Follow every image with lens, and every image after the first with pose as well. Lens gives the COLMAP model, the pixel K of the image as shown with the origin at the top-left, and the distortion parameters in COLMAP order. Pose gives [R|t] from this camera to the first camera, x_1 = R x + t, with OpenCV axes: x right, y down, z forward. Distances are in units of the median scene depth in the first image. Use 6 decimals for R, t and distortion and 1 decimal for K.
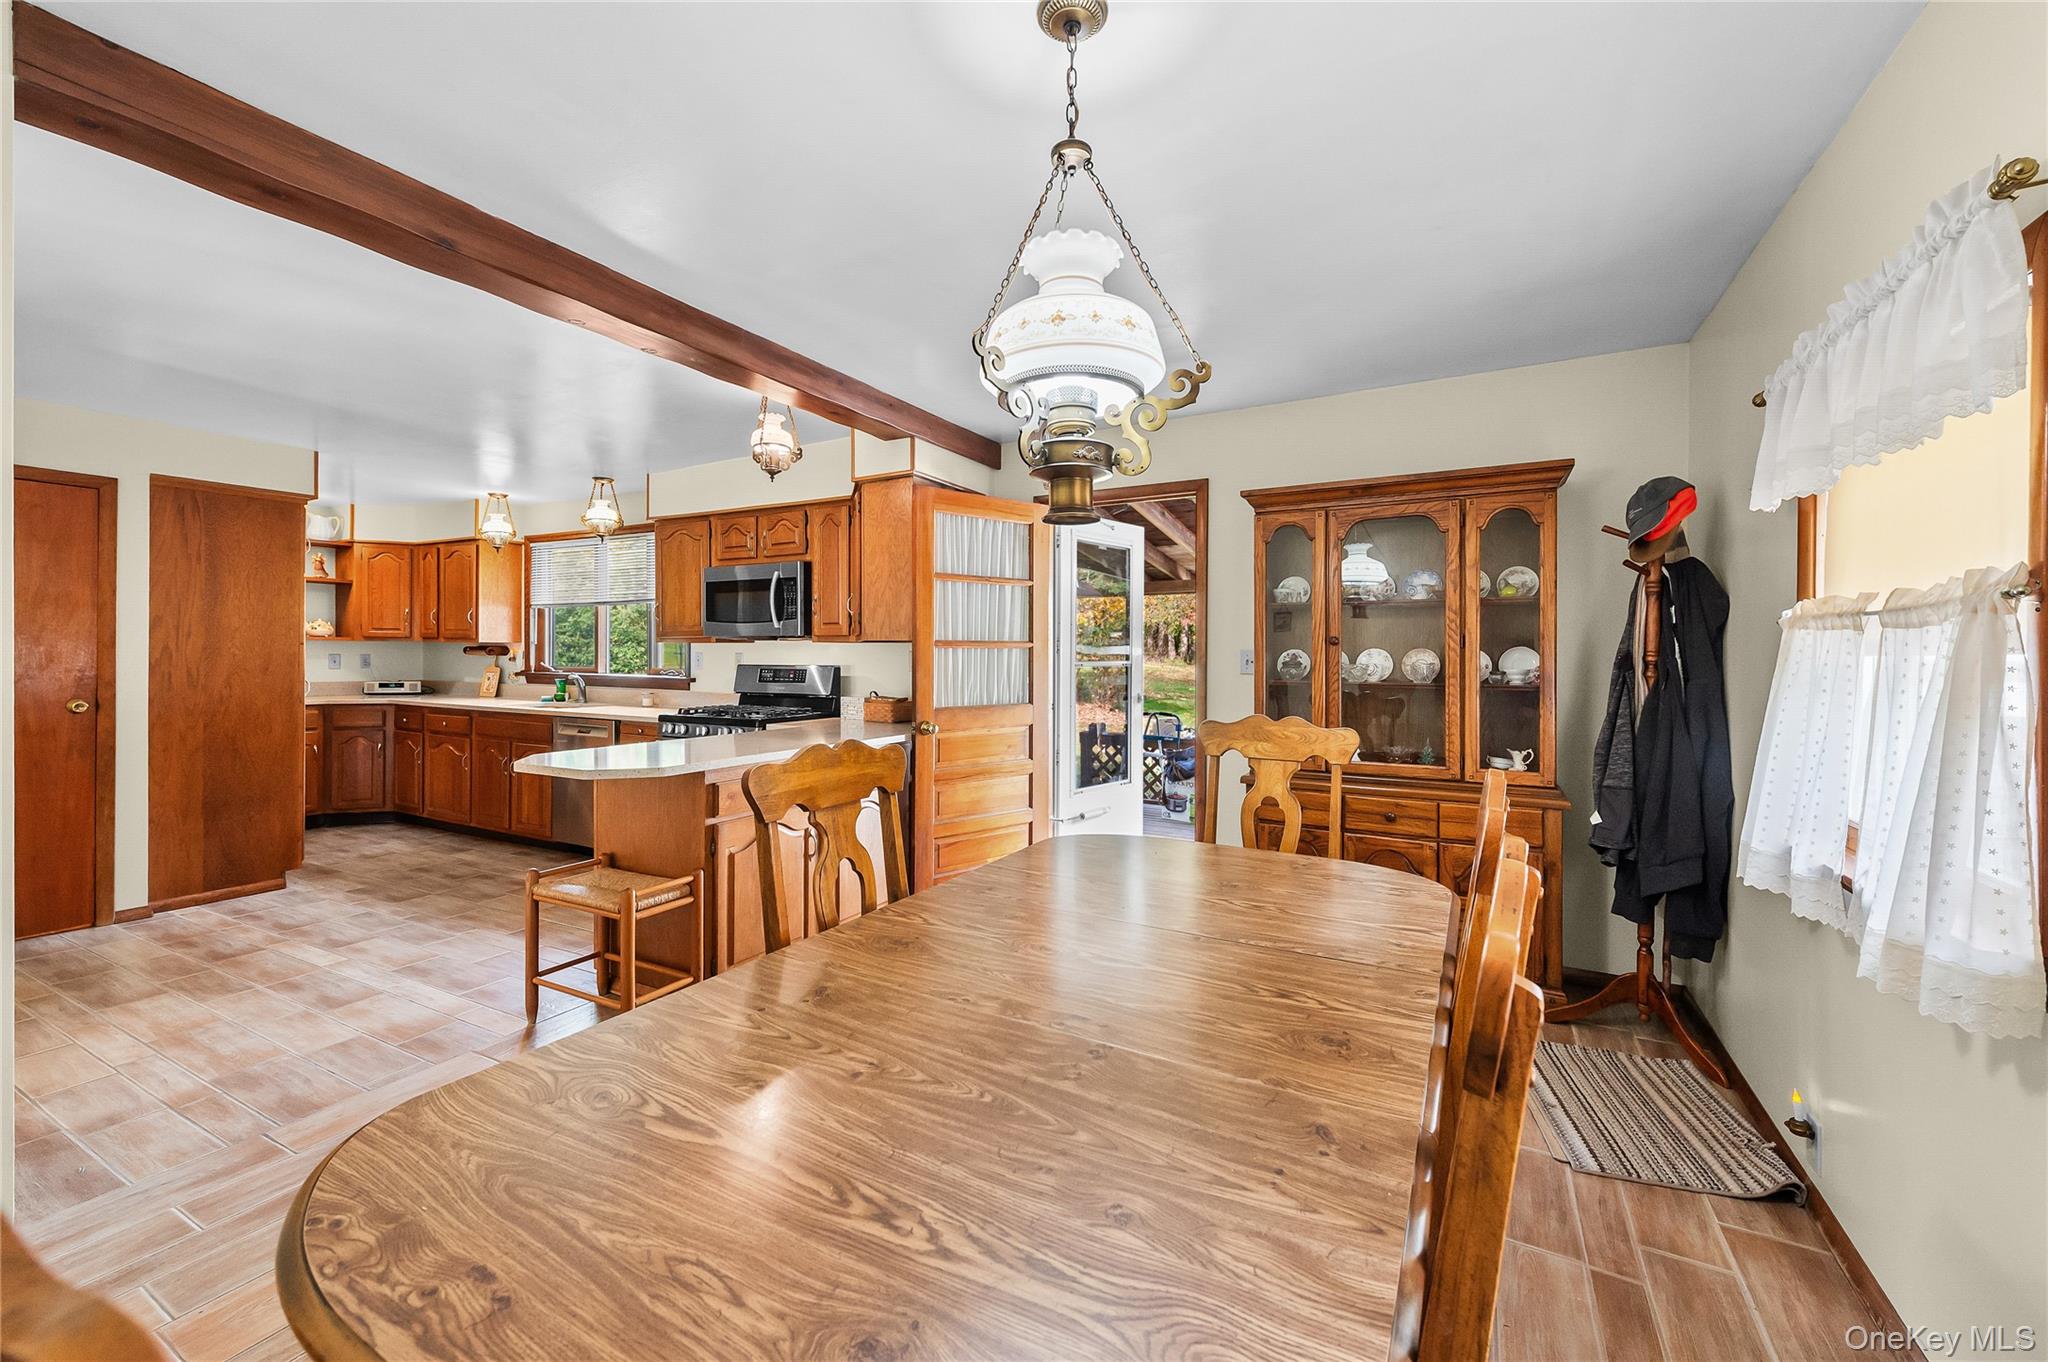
lens RADIAL K [[807.1, 0, 1034.4], [0, 807.1, 656.5], [0, 0, 1]] dist [-0.002596, -0.000470]
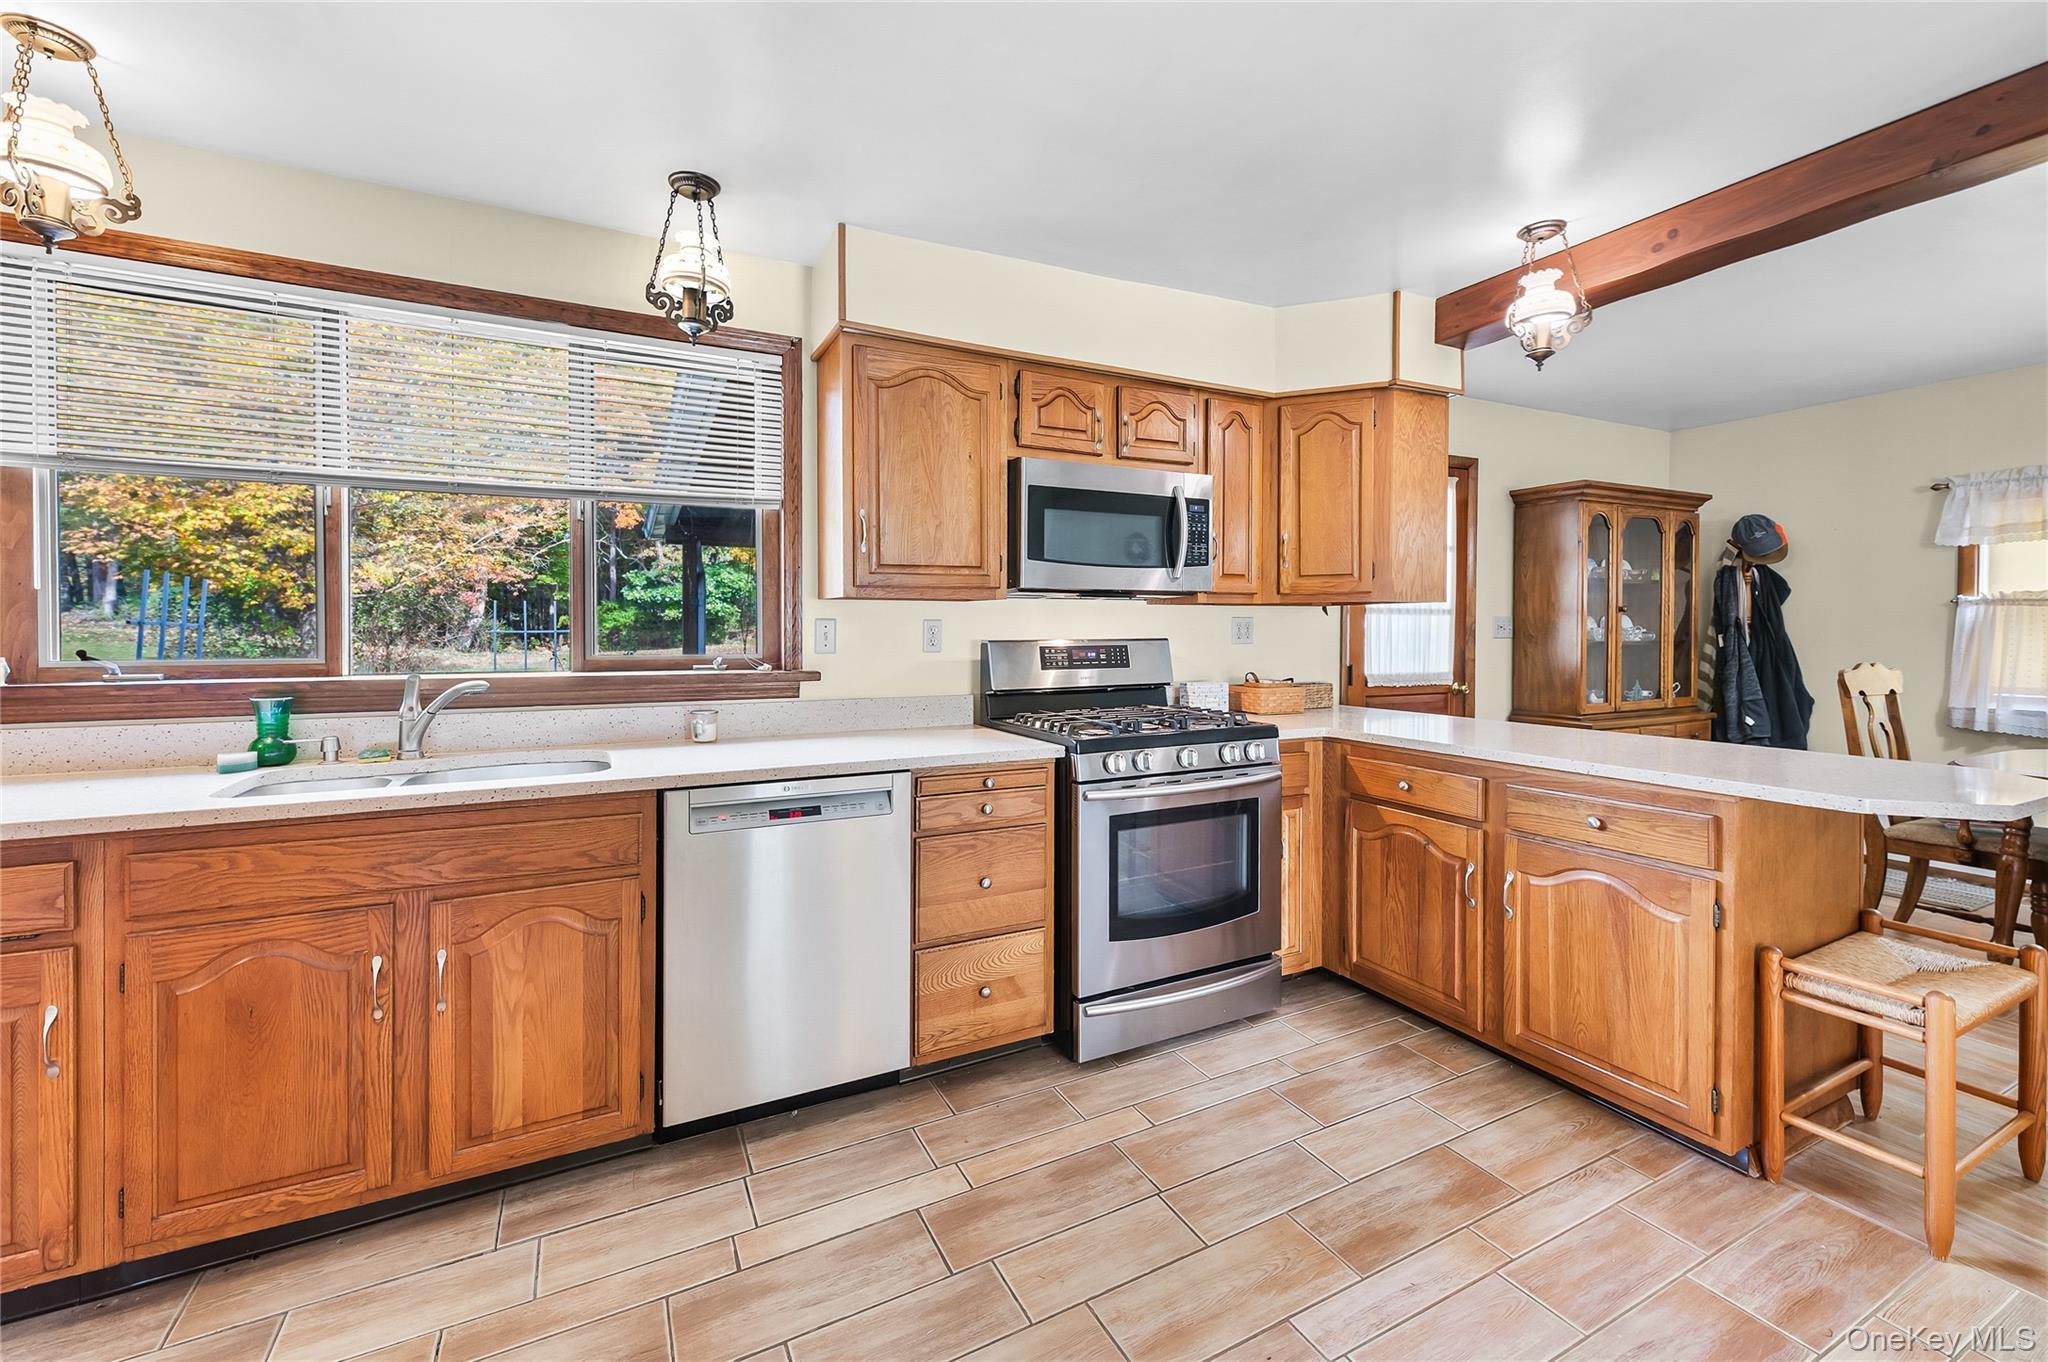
lens RADIAL K [[849.8, 0, 1024.2], [0, 849.8, 625.9], [0, 0, 1]] dist [0.000898, 0.000081]
pose [[0.579961, -0.006422, 0.814619, -0.878221], [0.005364, 0.999977, 0.004064, -0.001889], [-0.814627, 0.002012, 0.579982, 0.690158]]
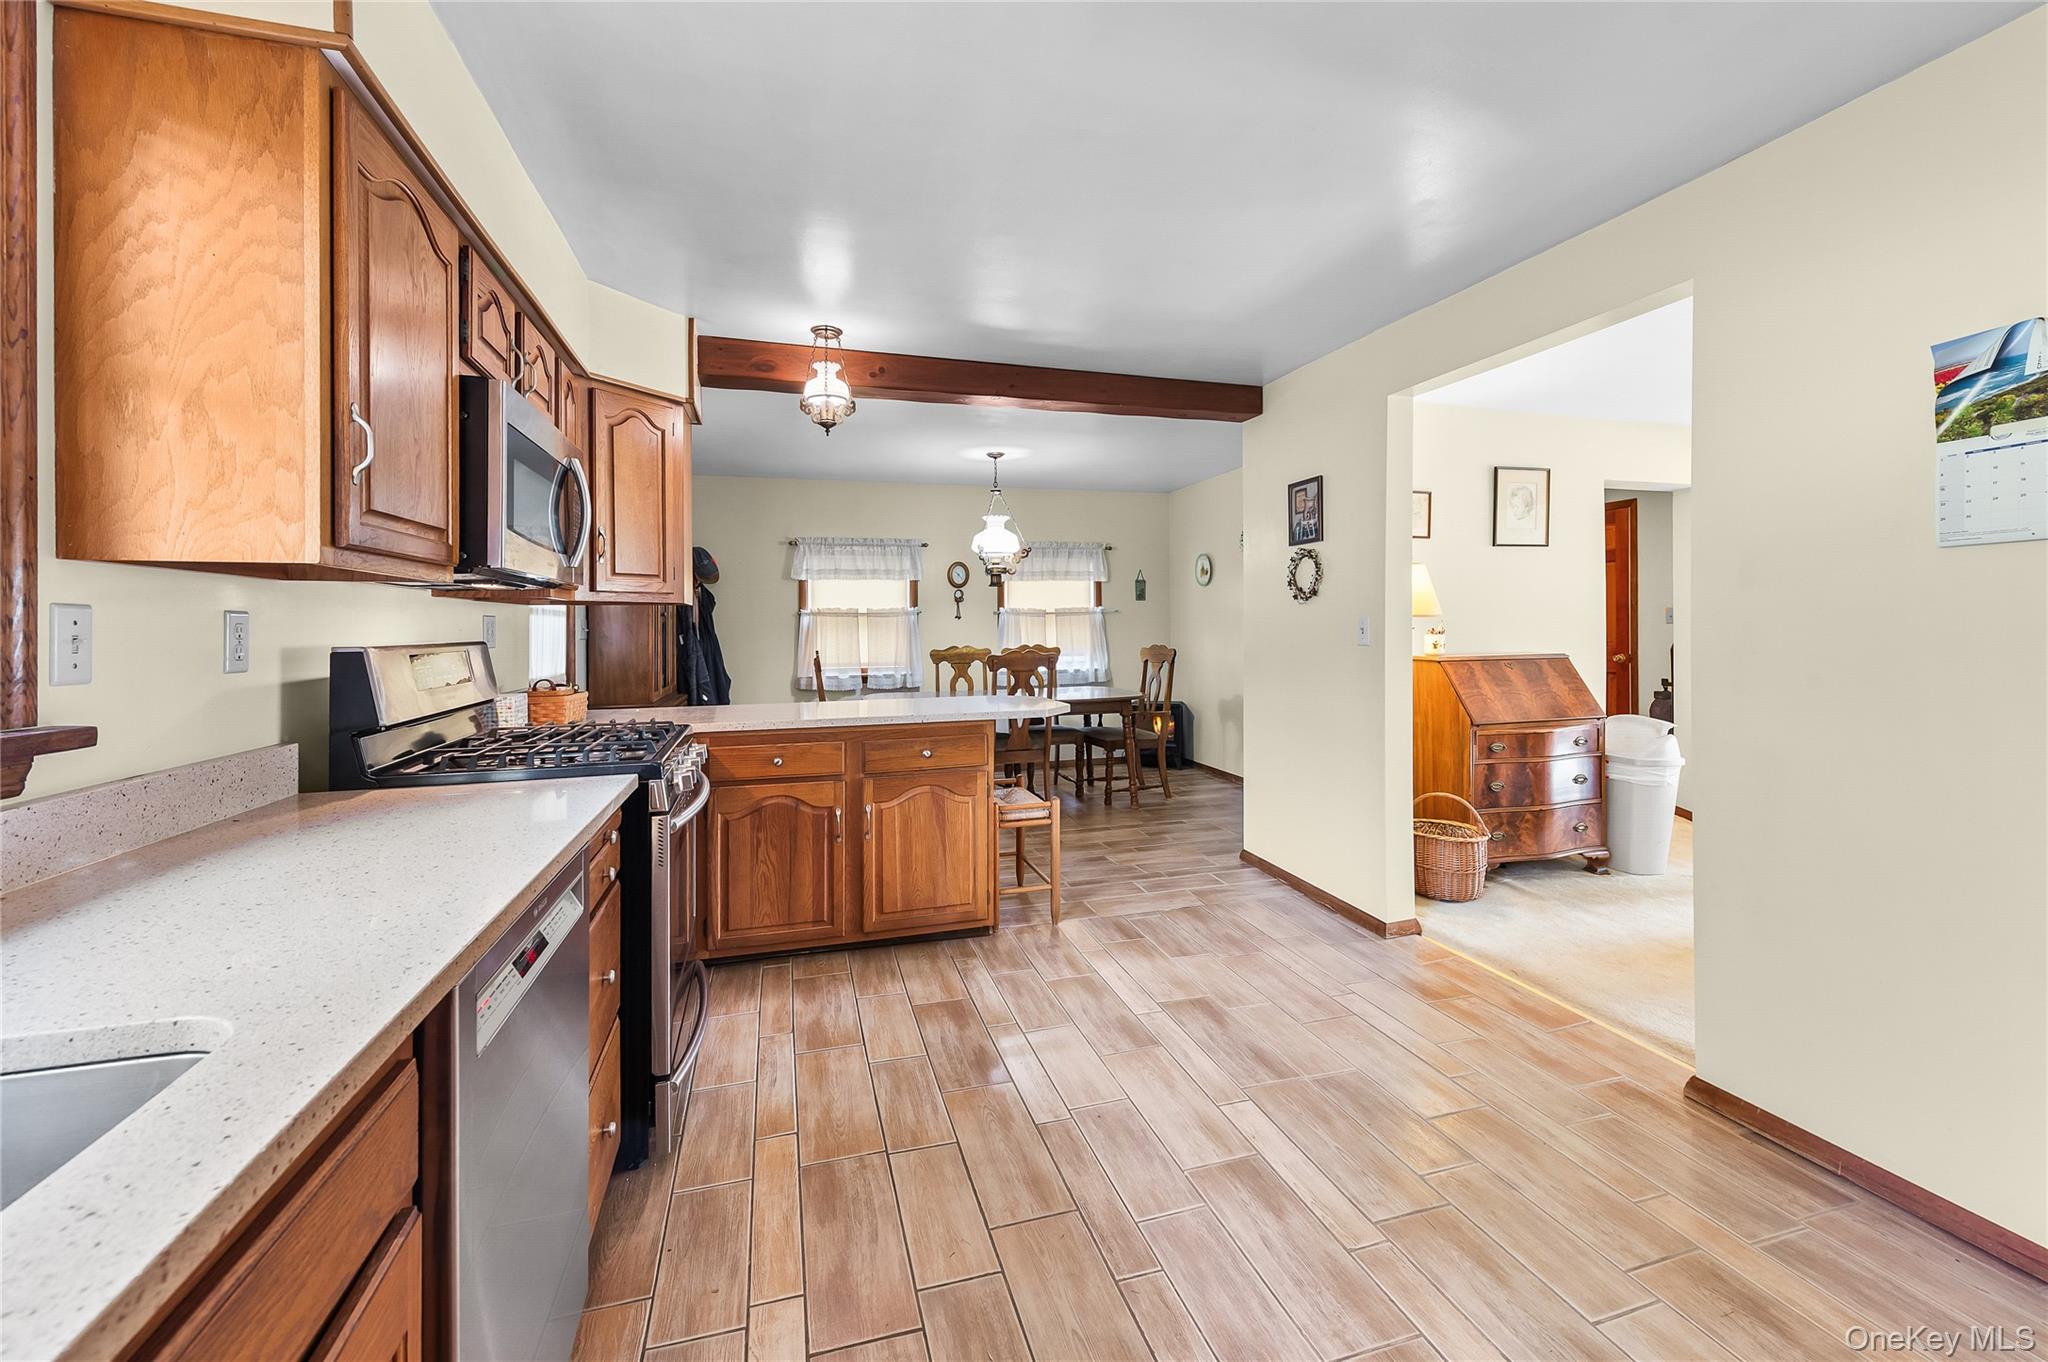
lens RADIAL K [[806.6, 0, 1026.6], [0, 806.6, 629.1], [0, 0, 1]] dist [-0.000008, -0.000056]
pose [[-0.703824, 0.001626, 0.710373, -0.853512], [0.008943, 0.999938, 0.006573, 0.002686], [-0.710318, 0.010979, -0.703795, 1.102571]]
